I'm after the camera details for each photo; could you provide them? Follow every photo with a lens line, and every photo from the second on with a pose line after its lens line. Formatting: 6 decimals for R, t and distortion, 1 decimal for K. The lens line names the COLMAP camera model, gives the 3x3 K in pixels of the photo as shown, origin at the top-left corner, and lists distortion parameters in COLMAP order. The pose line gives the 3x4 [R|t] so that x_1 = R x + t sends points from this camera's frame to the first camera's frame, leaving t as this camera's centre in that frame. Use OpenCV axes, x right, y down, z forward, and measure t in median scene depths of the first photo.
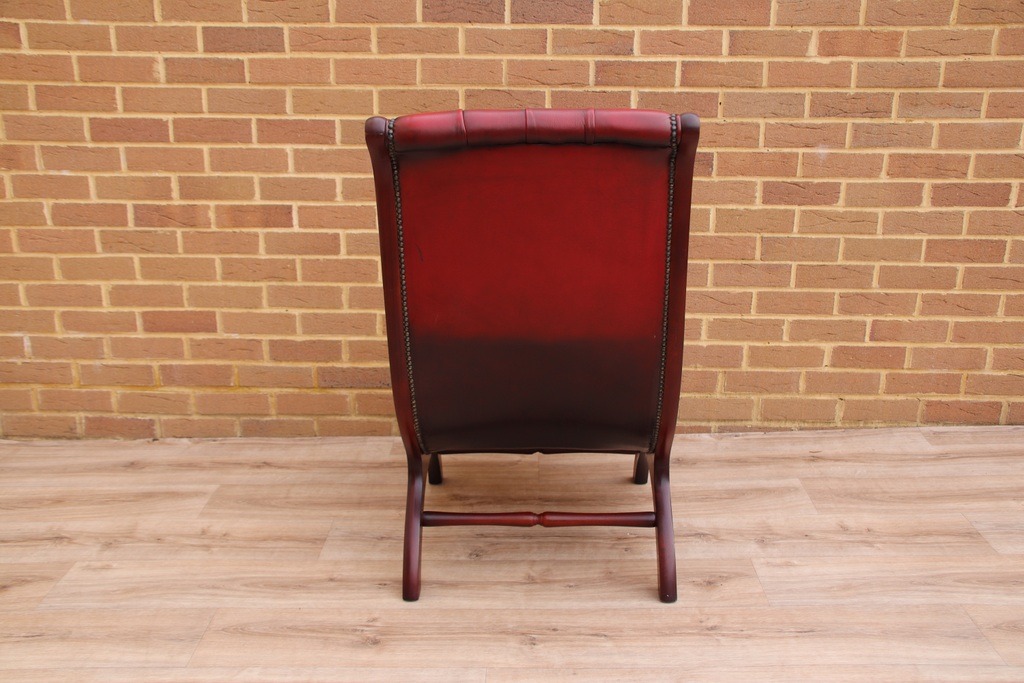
lens RADIAL K [[1038.9, 0, 510.1], [0, 1038.9, 352.6], [0, 0, 1]] dist [-0.086370, 0.289705]
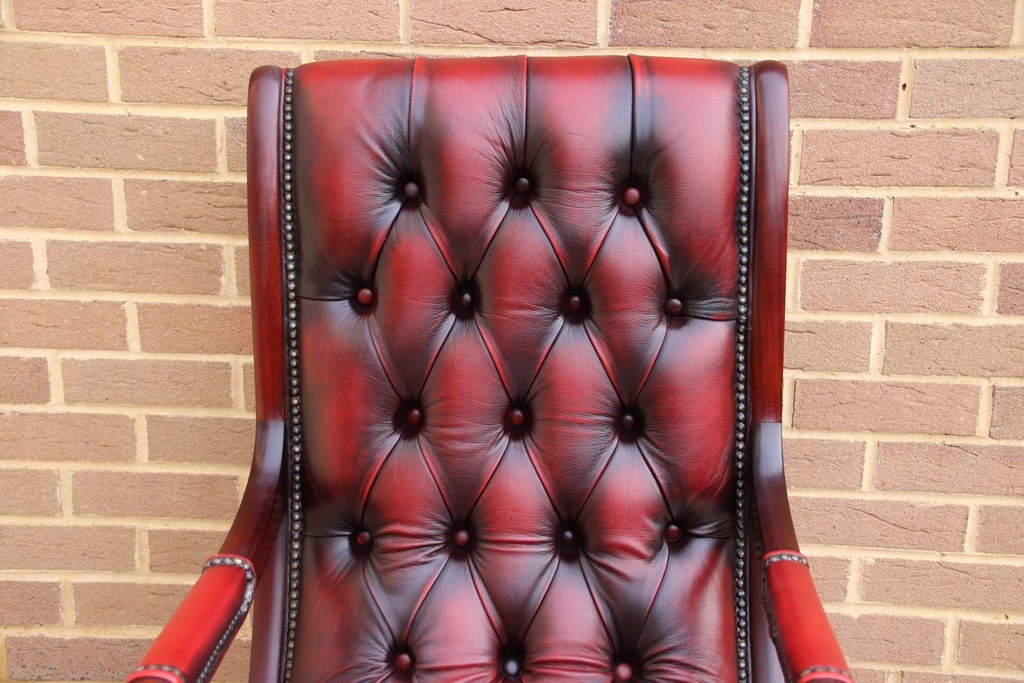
lens RADIAL K [[1505.5, 0, 511.6], [0, 1505.5, 342.5], [0, 0, 1]] dist [0.111877, 0.625374]
pose [[0.998702, 0.018231, -0.047559, 0.072182], [-0.017353, 0.999673, 0.018797, -0.142596], [0.047886, -0.017948, 0.998692, 0.352292]]
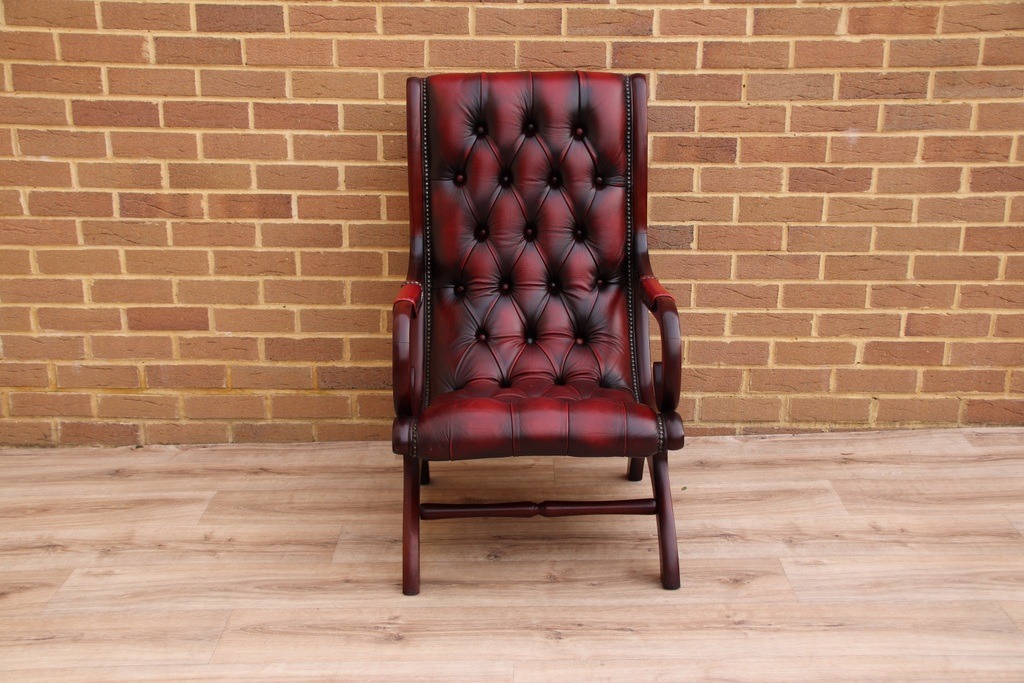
lens RADIAL K [[1262.2, 0, 509.9], [0, 1262.2, 353.0], [0, 0, 1]] dist [0.000711, 0.495515]
pose [[0.999868, -0.005097, 0.015425, -0.030700], [0.005272, 0.999922, -0.011344, 0.016265], [-0.015366, 0.011424, 0.999817, -0.156604]]
